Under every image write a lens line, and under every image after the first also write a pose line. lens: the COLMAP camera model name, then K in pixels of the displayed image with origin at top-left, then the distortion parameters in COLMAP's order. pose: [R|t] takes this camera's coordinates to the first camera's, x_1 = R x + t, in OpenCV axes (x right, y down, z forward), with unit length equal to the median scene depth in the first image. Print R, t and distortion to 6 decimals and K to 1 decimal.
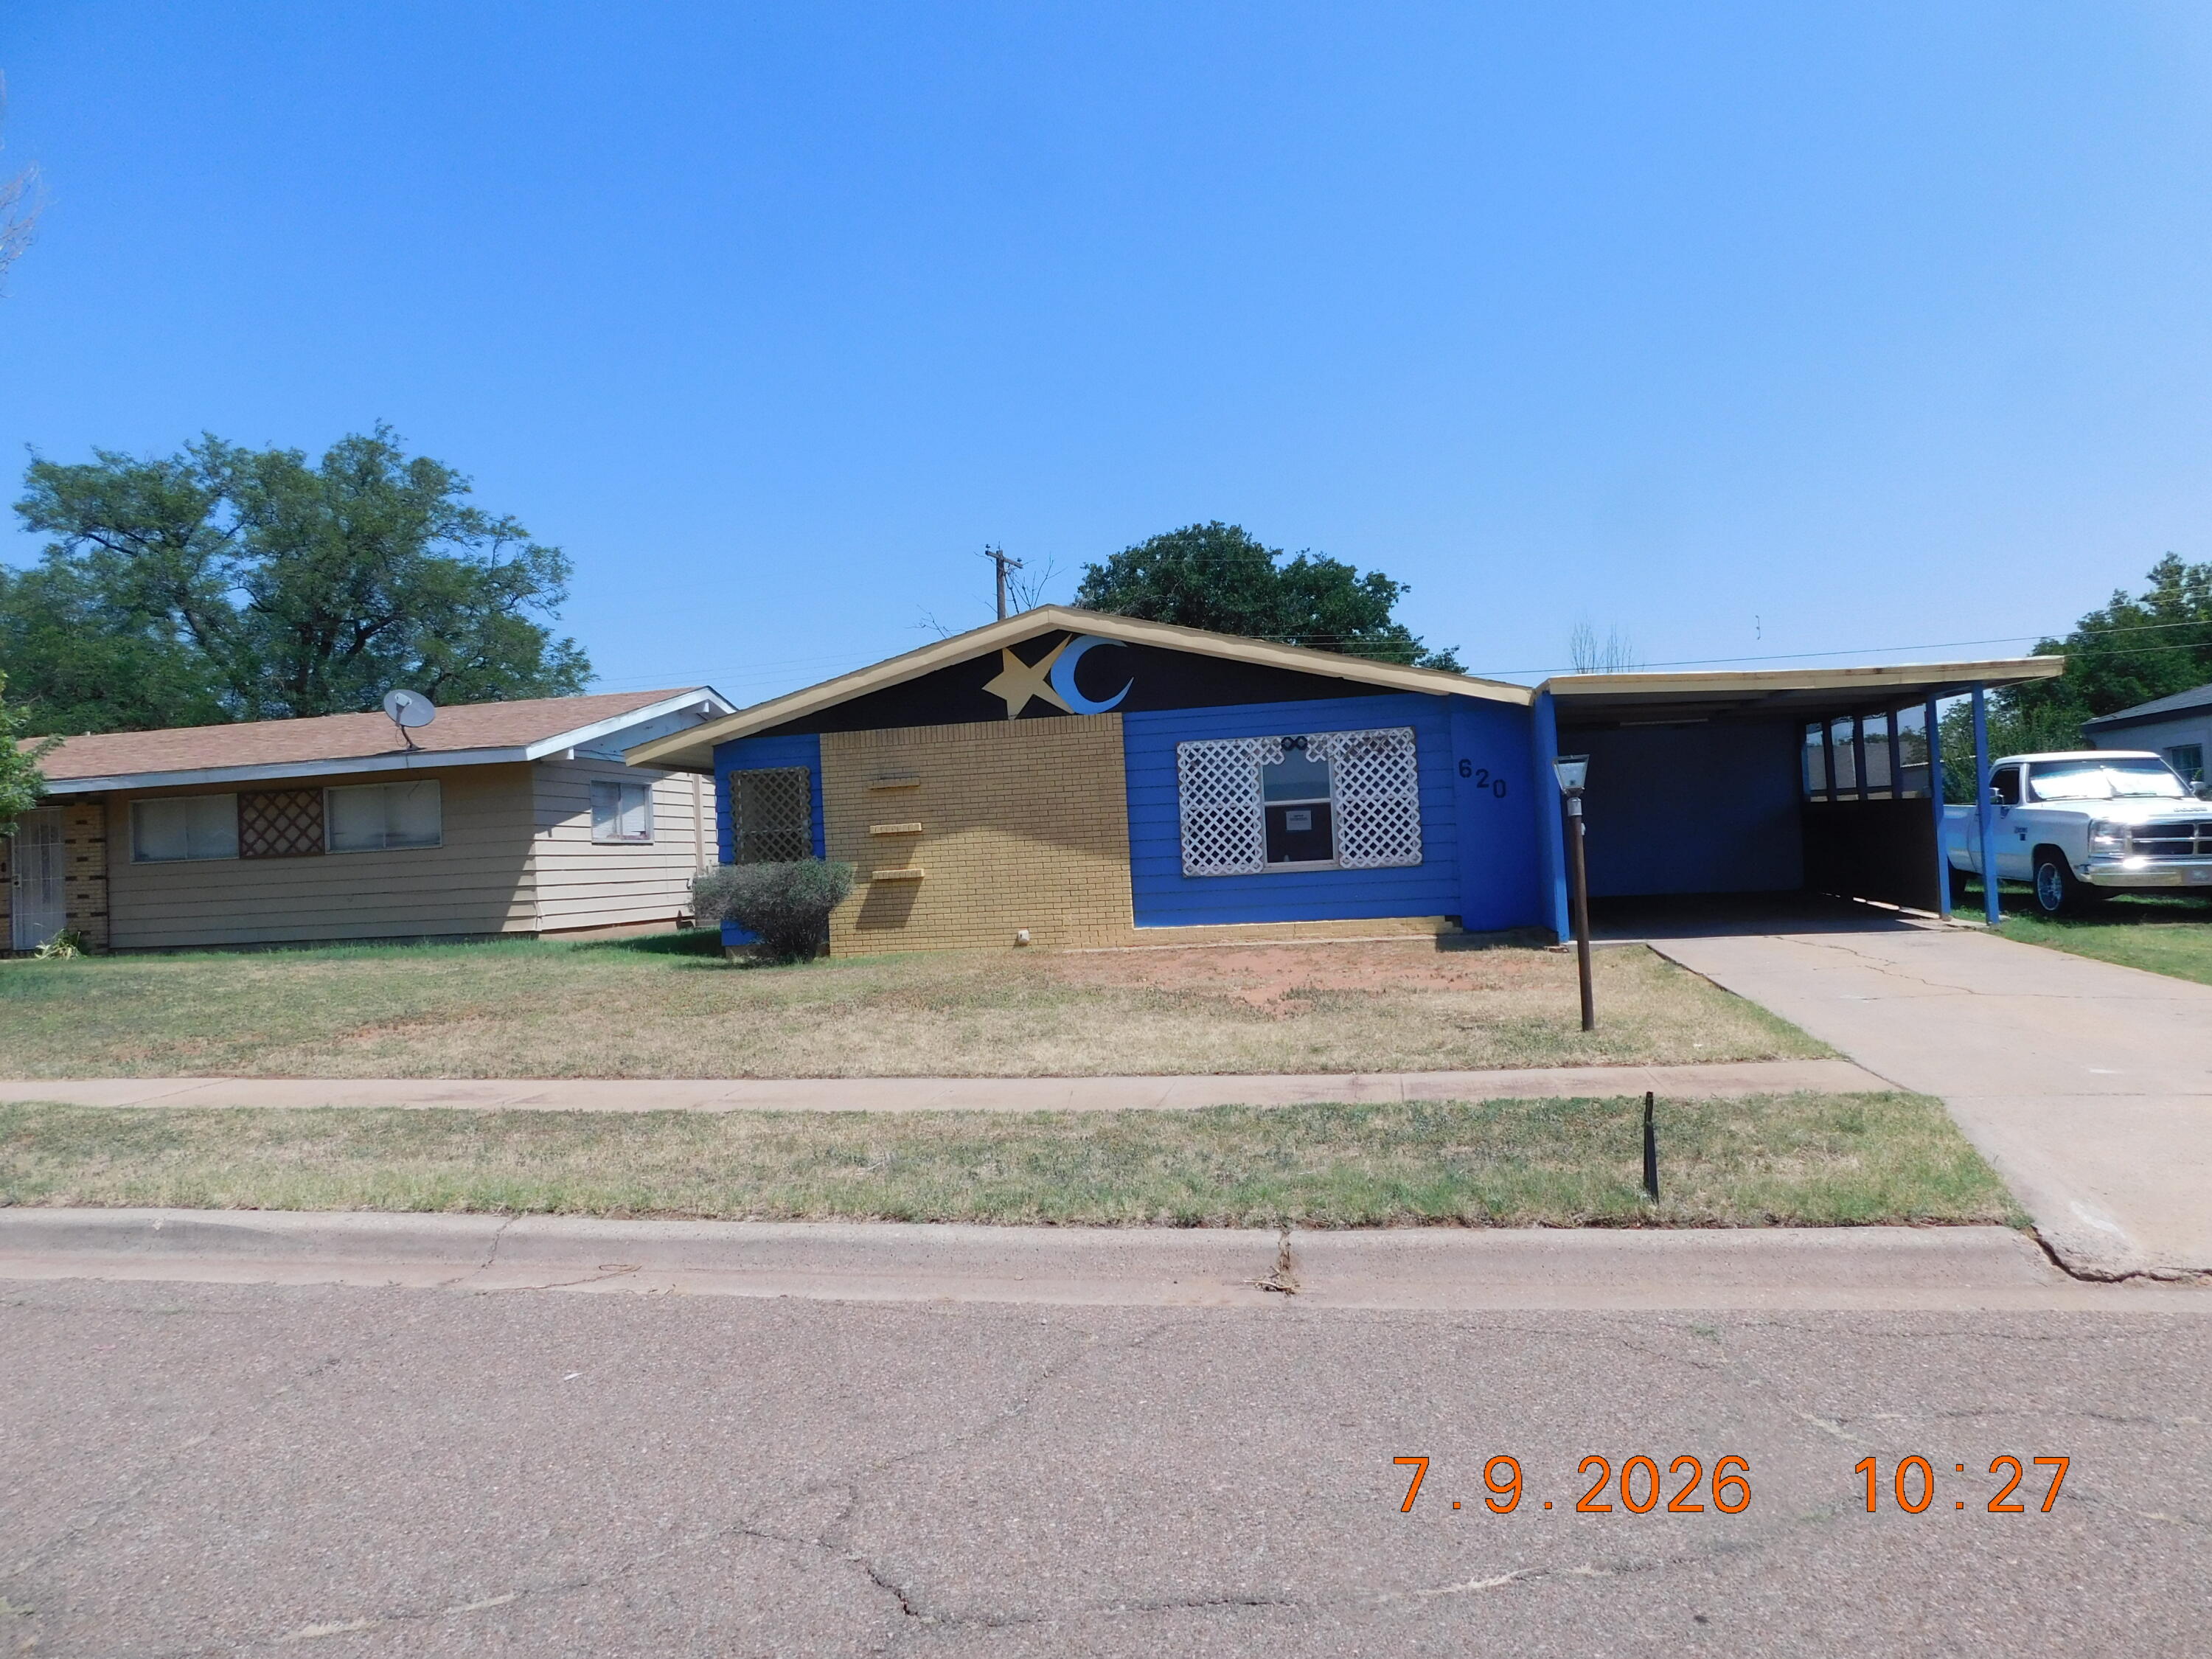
lens RADIAL K [[1466.3, 0, 1105.1], [0, 1466.3, 793.6], [0, 0, 1]] dist [-0.082491, 0.065572]
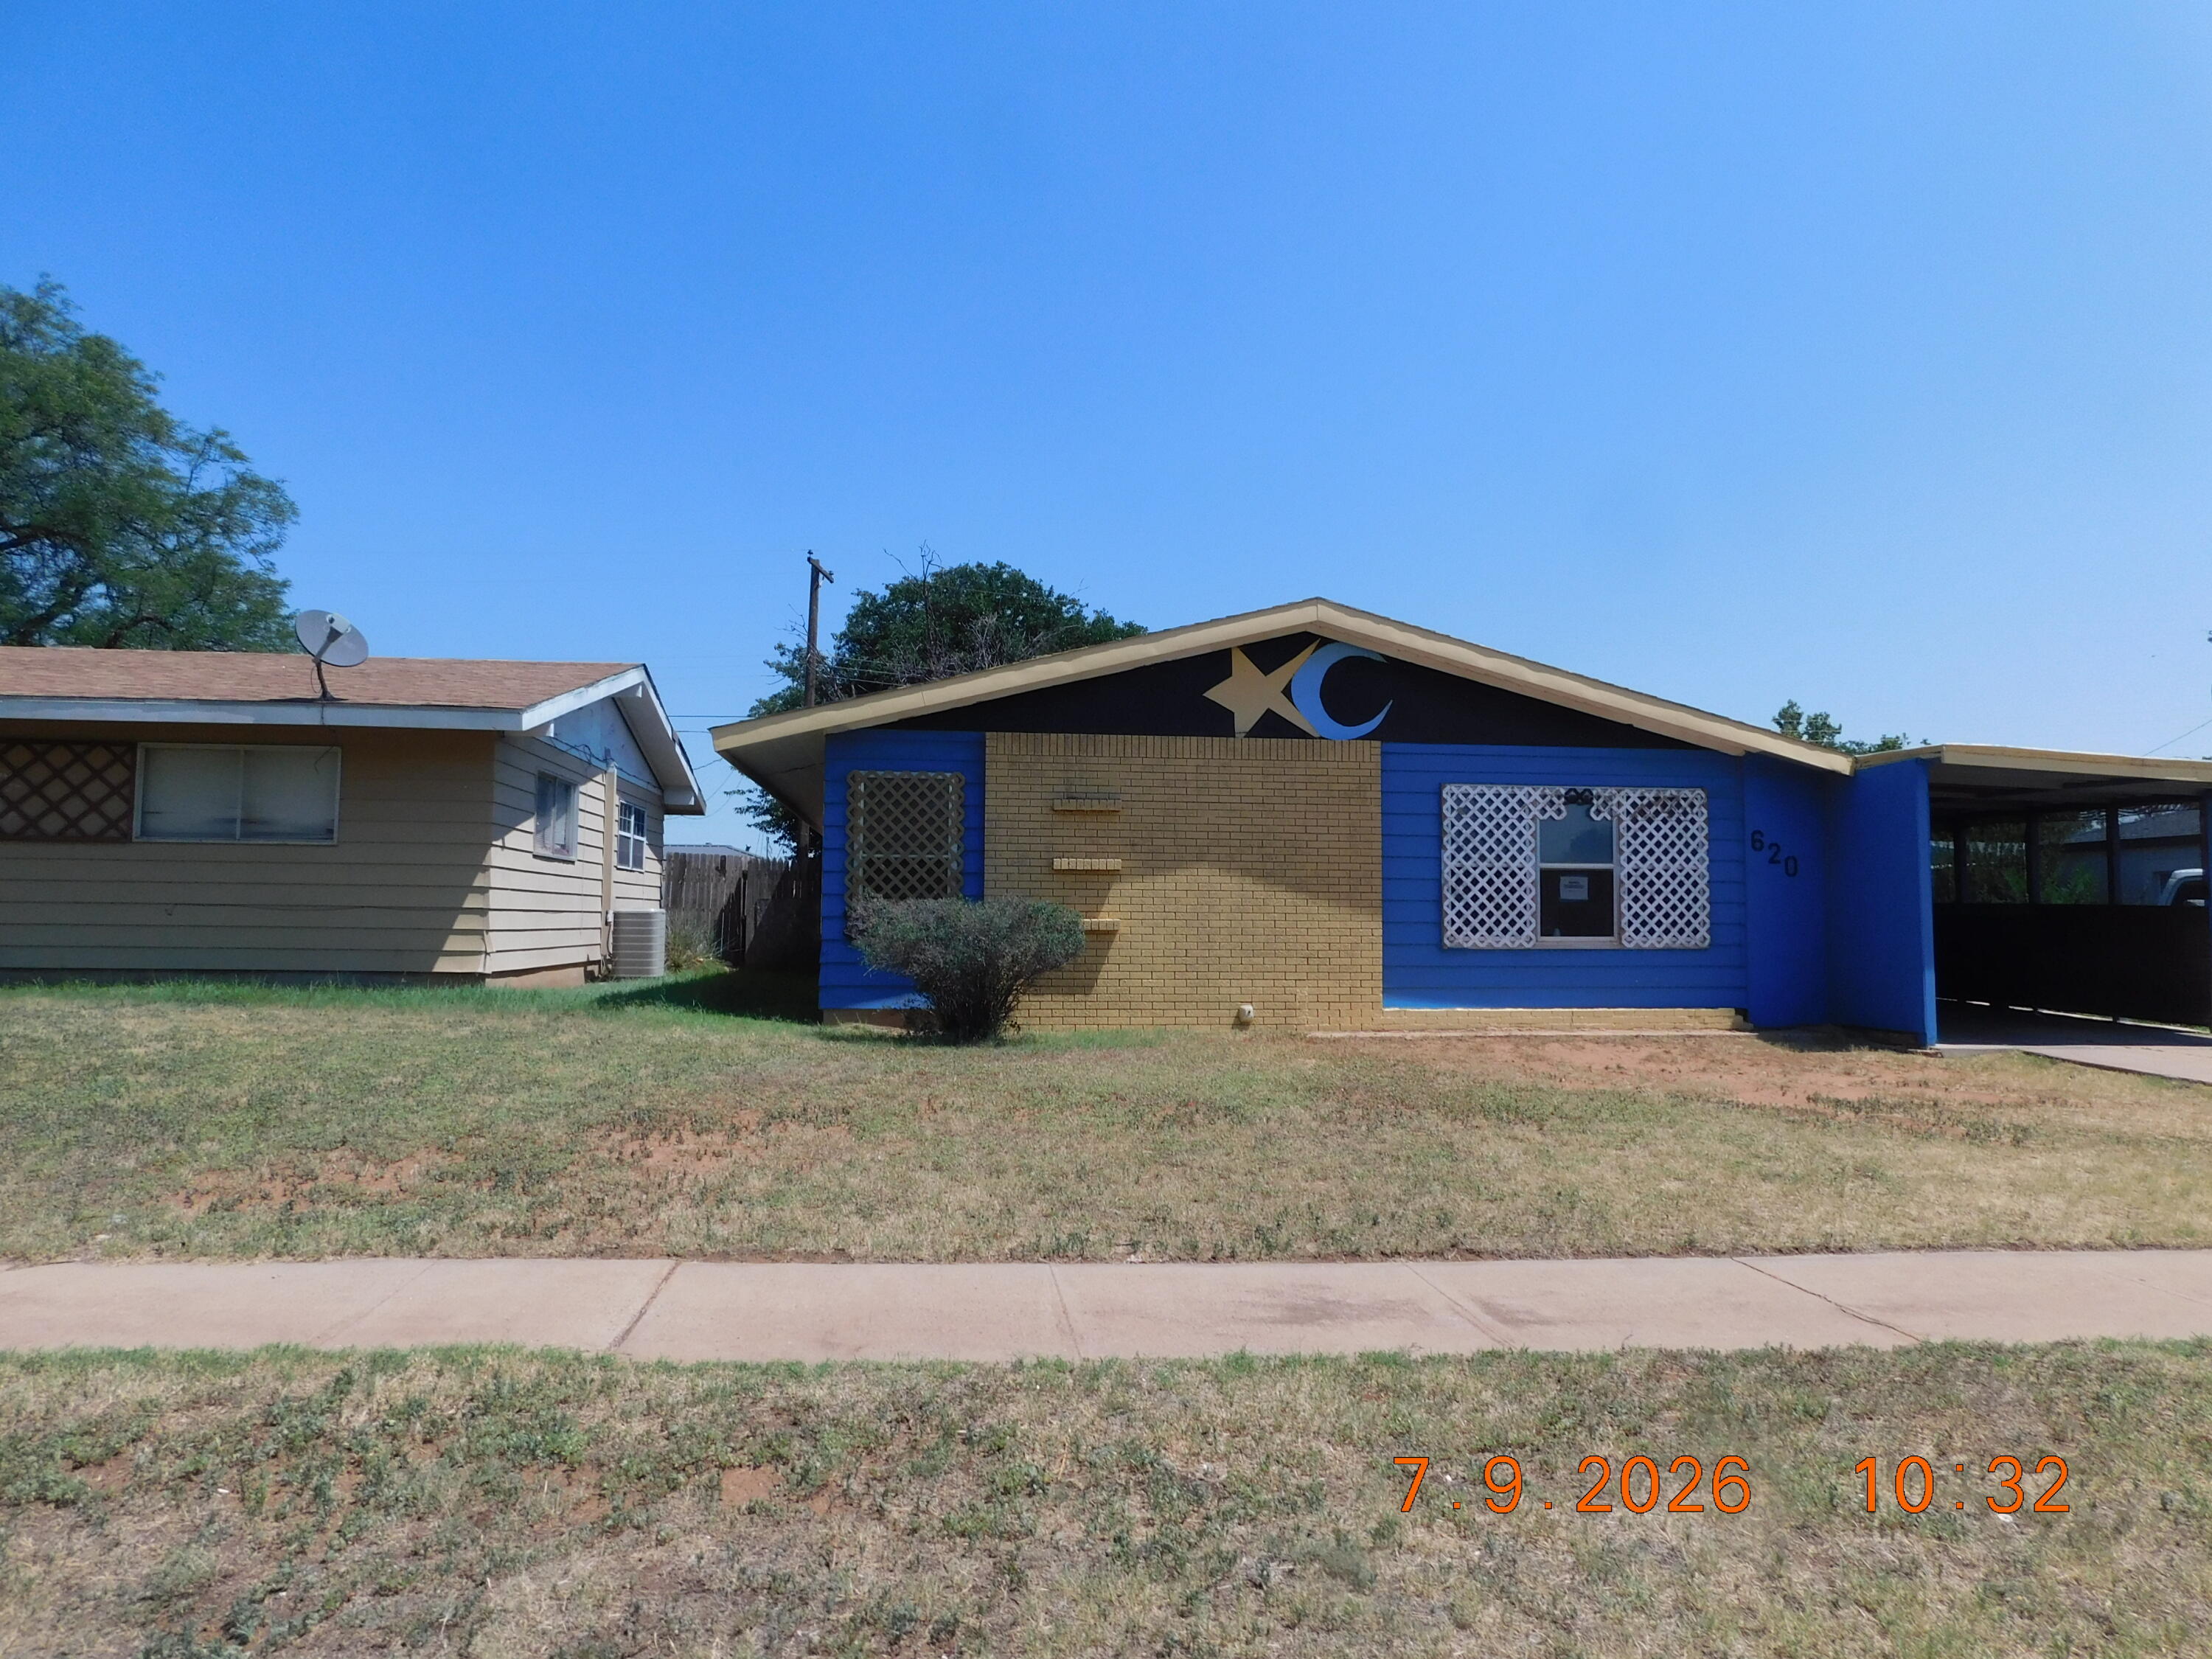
lens RADIAL K [[1466.3, 0, 1105.1], [0, 1466.3, 793.6], [0, 0, 1]] dist [-0.082491, 0.065572]
pose [[0.951501, 0.084943, 0.295687, -0.376145], [-0.070983, 0.995810, -0.057654, 0.031489], [-0.299346, 0.033869, 0.953543, 0.277262]]
